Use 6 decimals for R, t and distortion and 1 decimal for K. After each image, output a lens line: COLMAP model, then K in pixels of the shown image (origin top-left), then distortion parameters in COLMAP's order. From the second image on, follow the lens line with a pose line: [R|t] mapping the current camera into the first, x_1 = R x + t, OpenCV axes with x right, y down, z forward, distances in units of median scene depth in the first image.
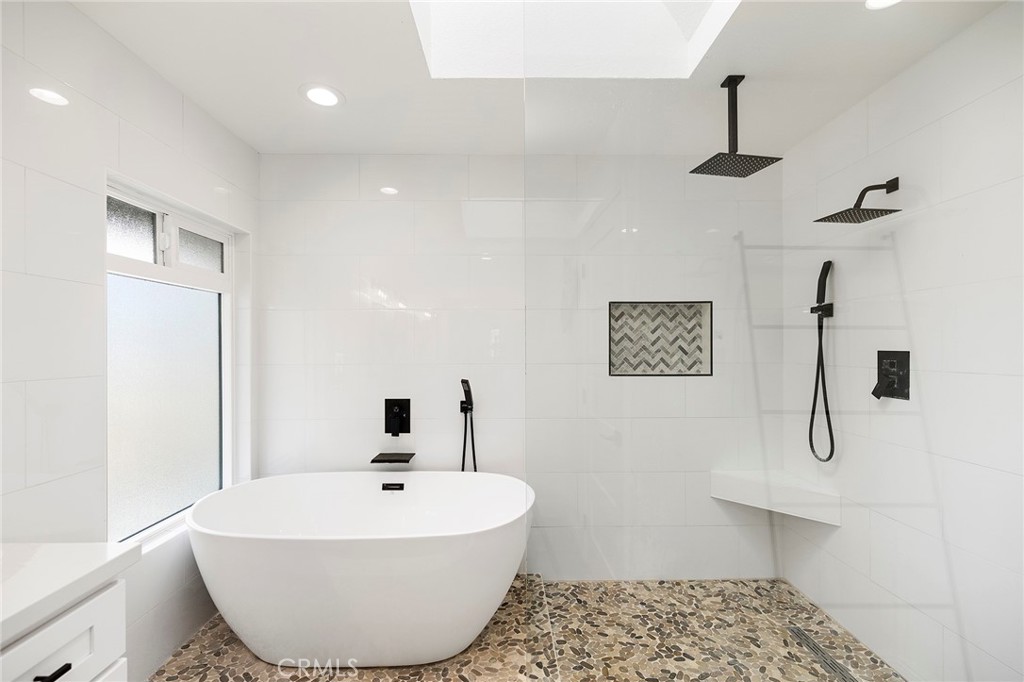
lens RADIAL K [[433.8, 0, 513.3], [0, 433.8, 344.8], [0, 0, 1]] dist [0.000588, -0.000119]
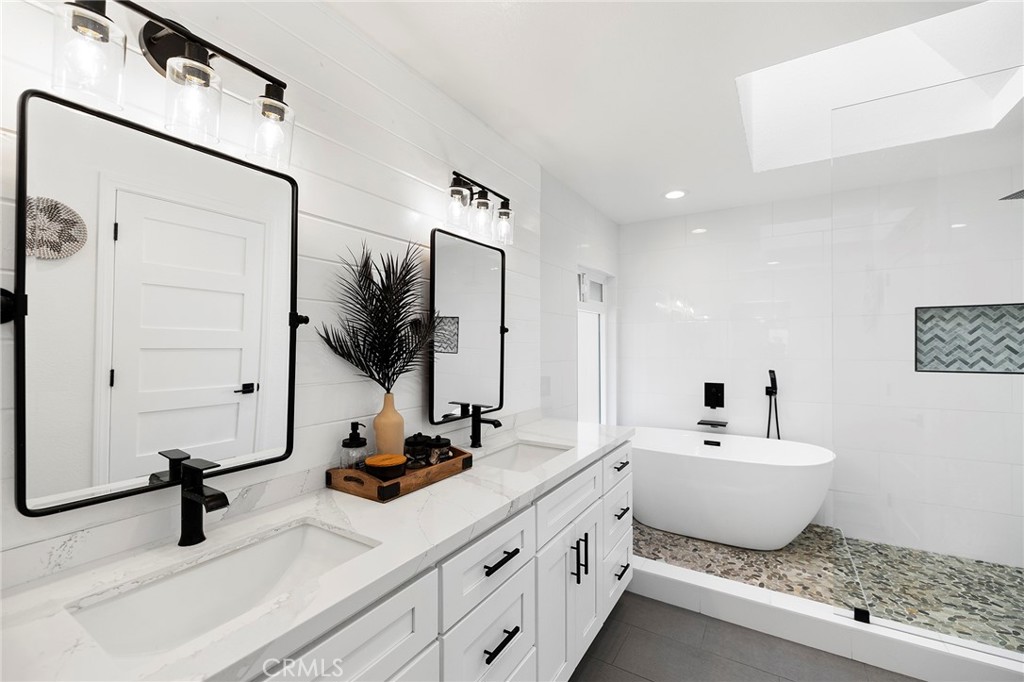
lens RADIAL K [[433.8, 0, 507.3], [0, 433.8, 346.2], [0, 0, 1]] dist [0.000588, -0.000119]
pose [[0.834036, -0.000002, -0.551711, -0.048137], [0.004084, 0.999973, 0.006170, -0.007557], [0.551695, -0.007399, 0.834013, -0.570734]]
